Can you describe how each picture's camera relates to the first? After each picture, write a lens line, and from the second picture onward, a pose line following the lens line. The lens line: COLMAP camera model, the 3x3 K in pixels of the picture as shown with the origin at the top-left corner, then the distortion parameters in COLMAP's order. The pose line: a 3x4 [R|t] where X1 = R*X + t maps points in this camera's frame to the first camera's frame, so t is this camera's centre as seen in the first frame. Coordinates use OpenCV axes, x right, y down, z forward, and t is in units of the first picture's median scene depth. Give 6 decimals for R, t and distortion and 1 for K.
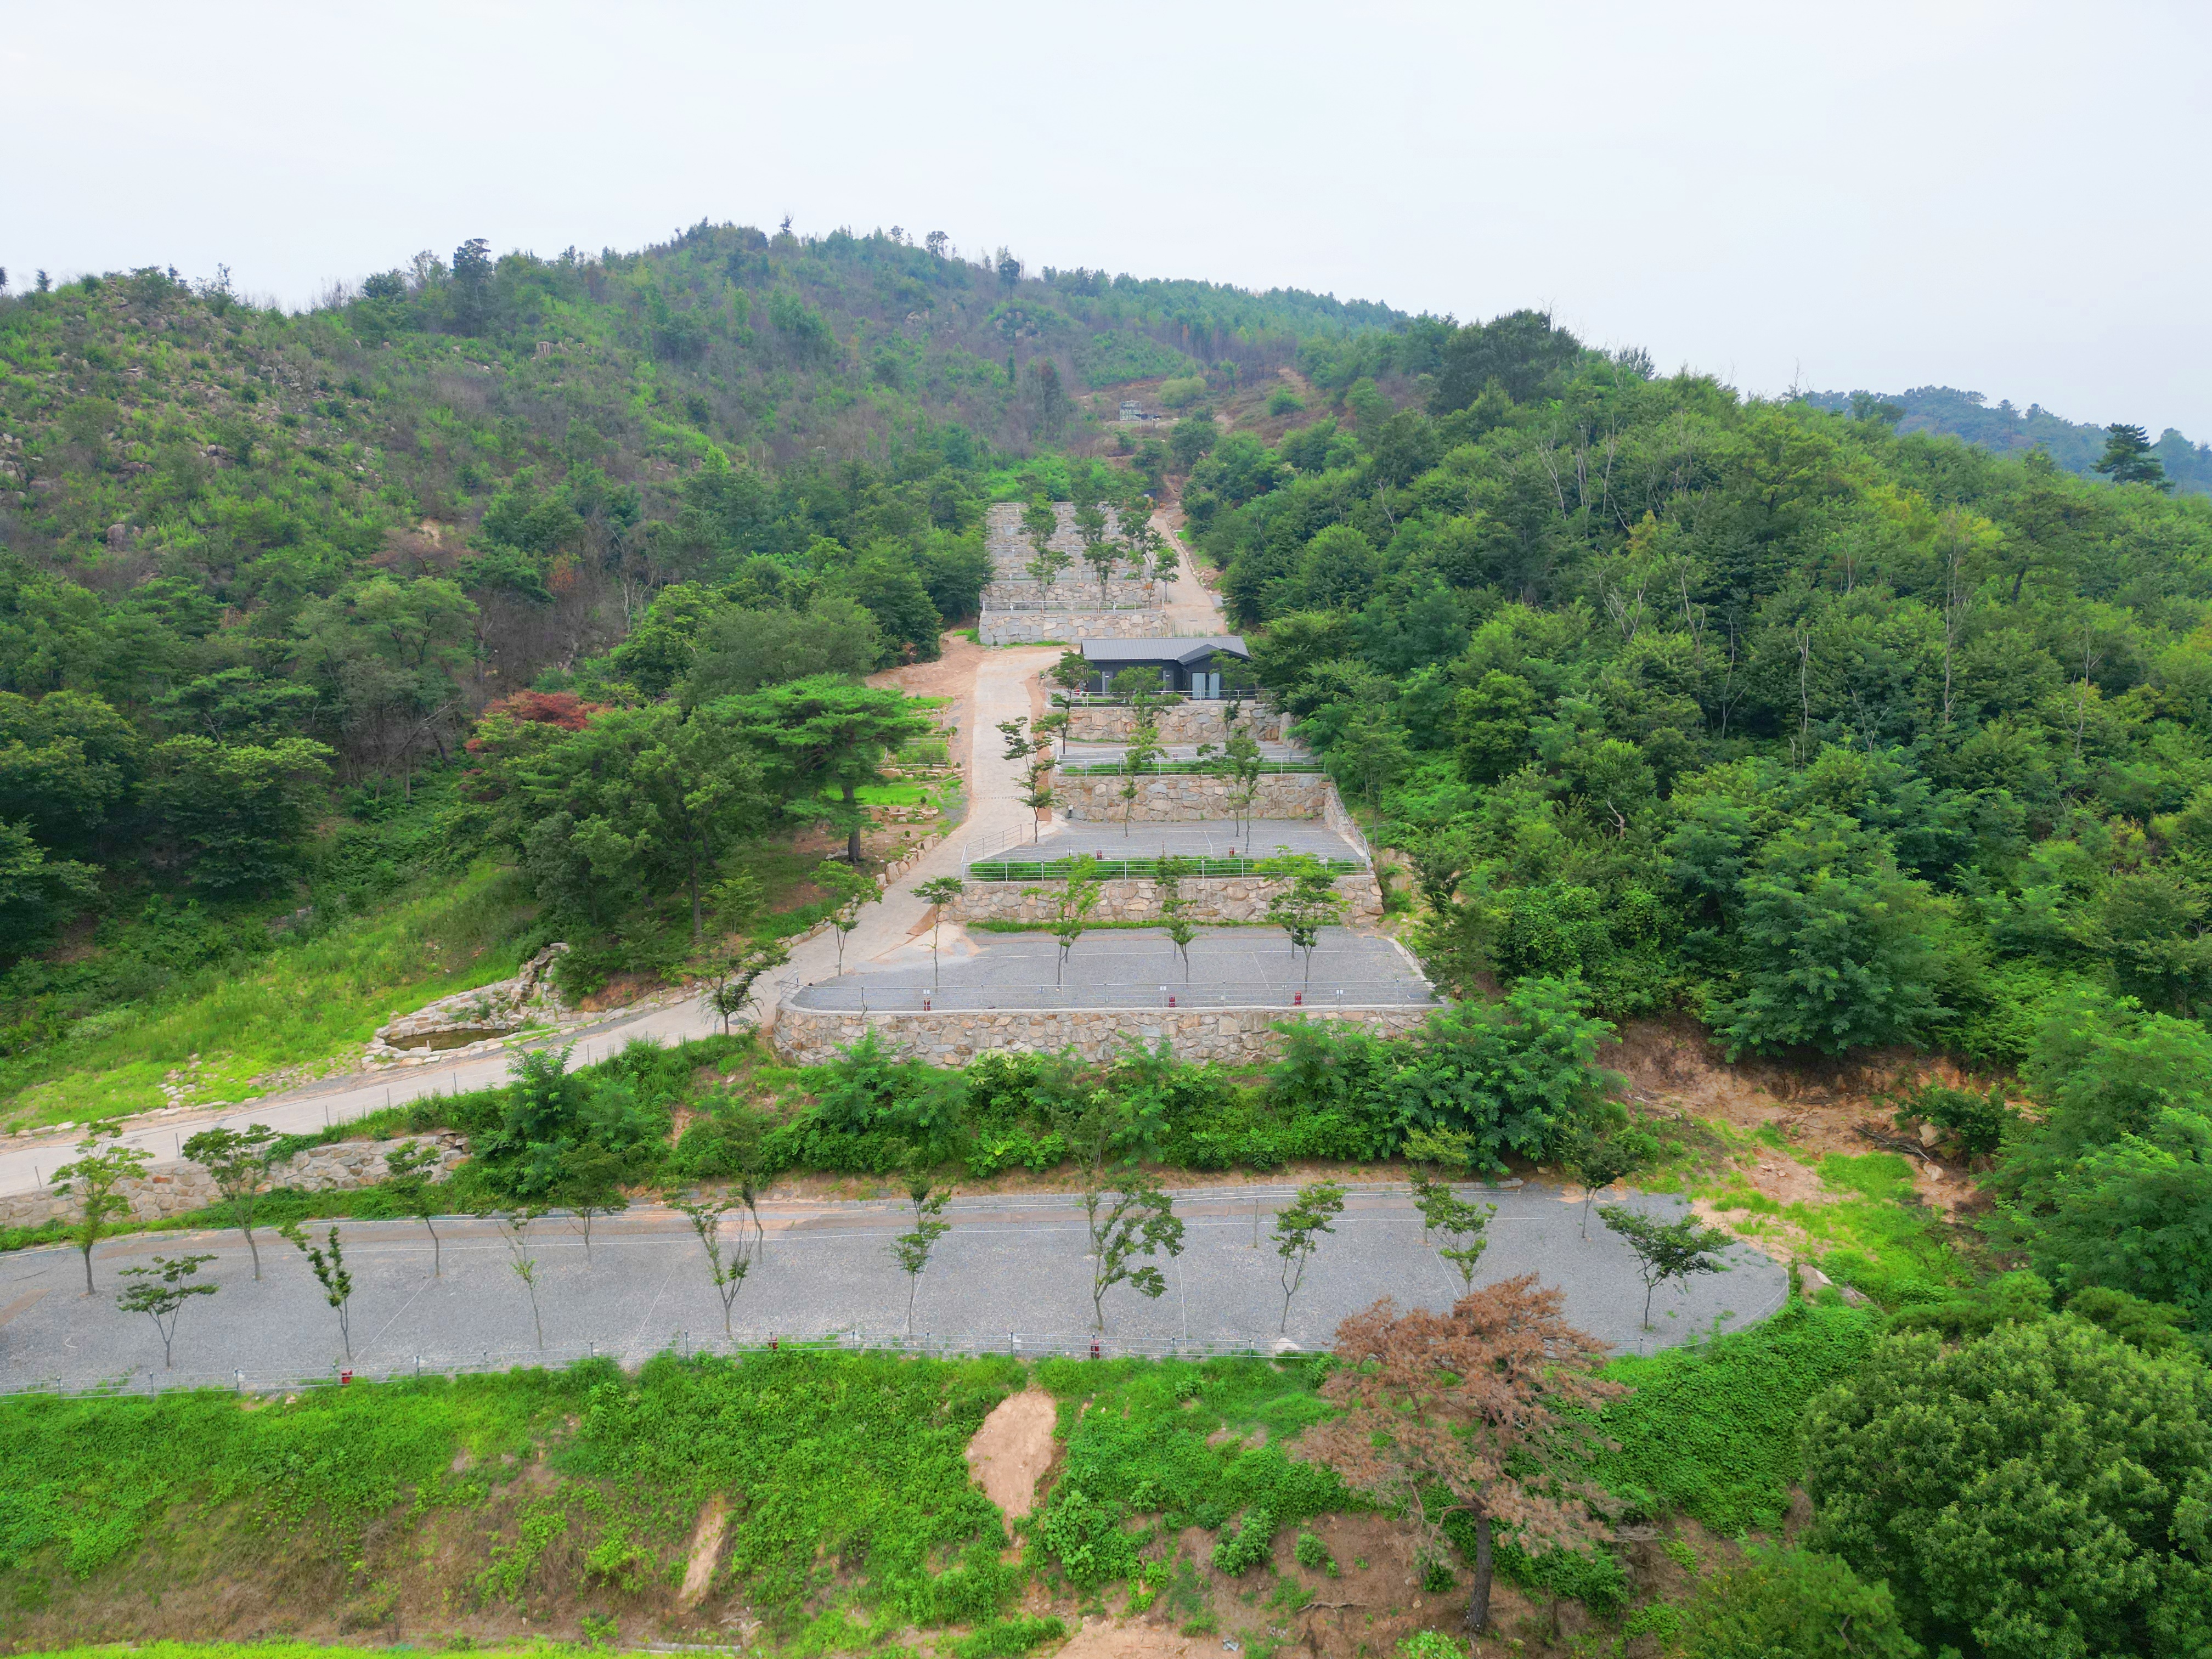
lens RADIAL K [[1630.4, 0, 1106.0], [0, 1630.4, 829.5], [0, 0, 1]] dist [0.093495, -0.100086]
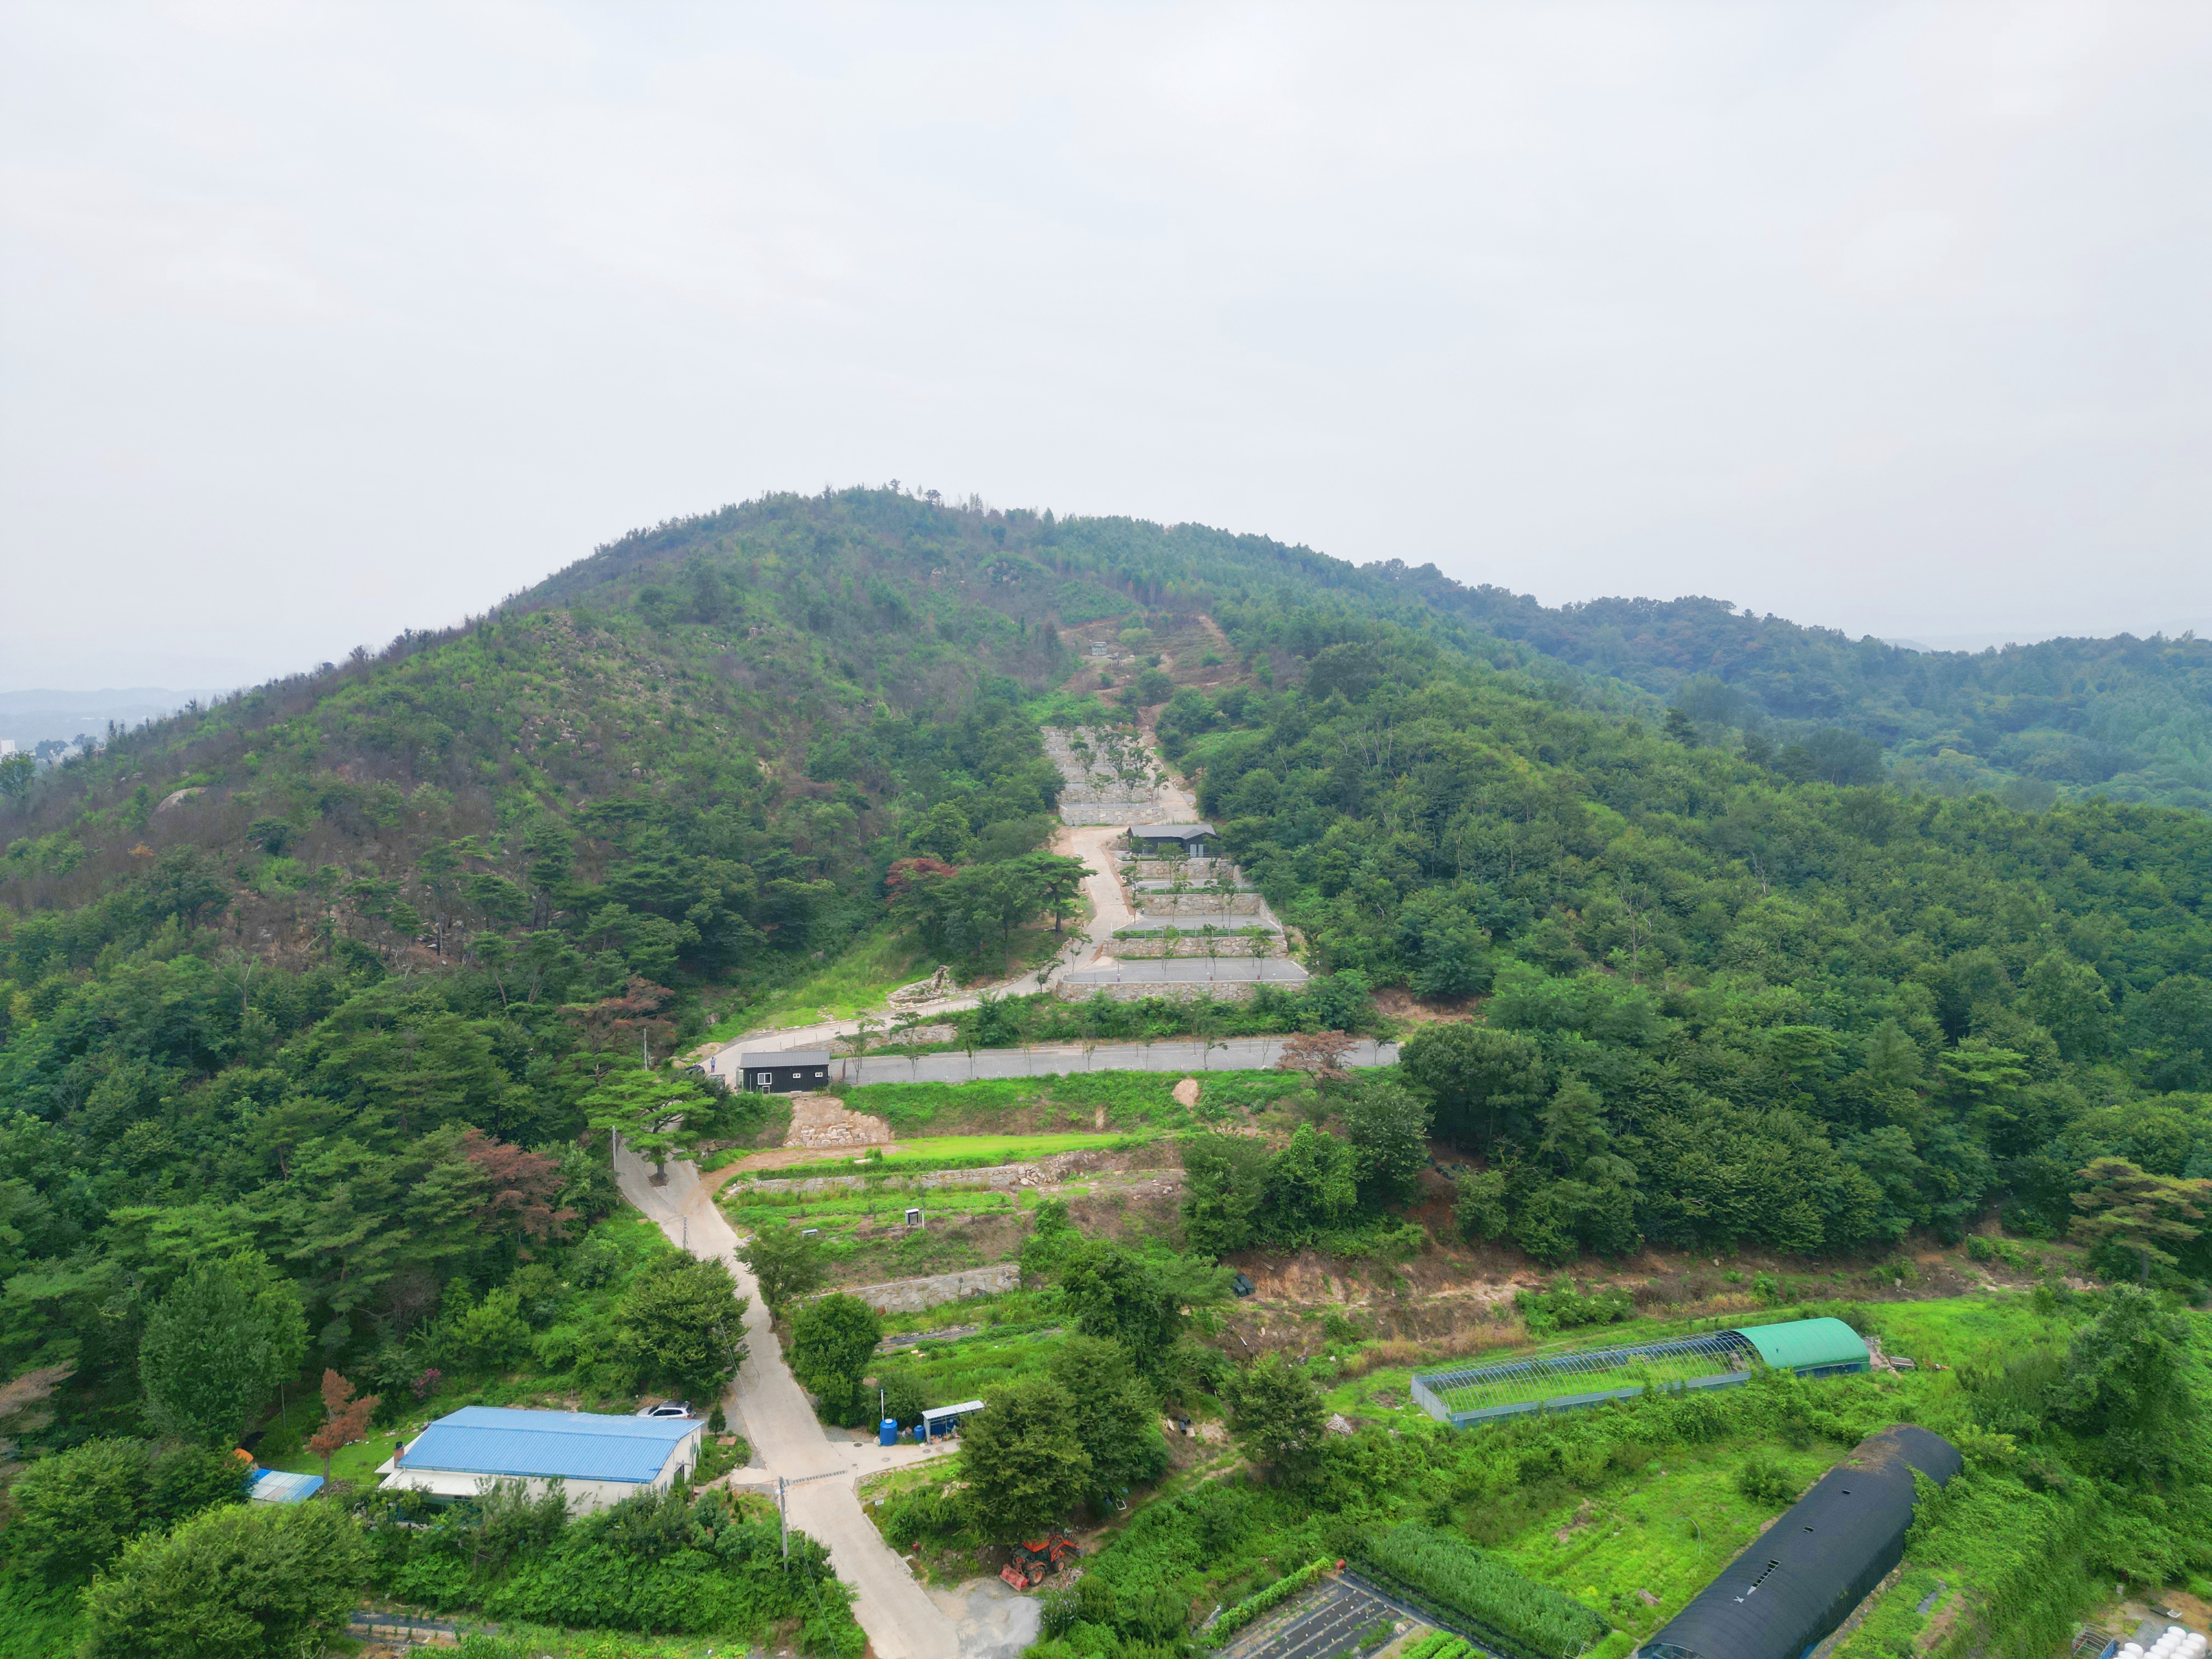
lens RADIAL K [[1630.4, 0, 1106.0], [0, 1630.4, 829.5], [0, 0, 1]] dist [0.093495, -0.100086]
pose [[0.997407, 0.001205, 0.071952, -0.257863], [0.004479, 0.996882, -0.078781, 0.058323], [-0.071822, 0.078899, 0.994292, -1.314778]]
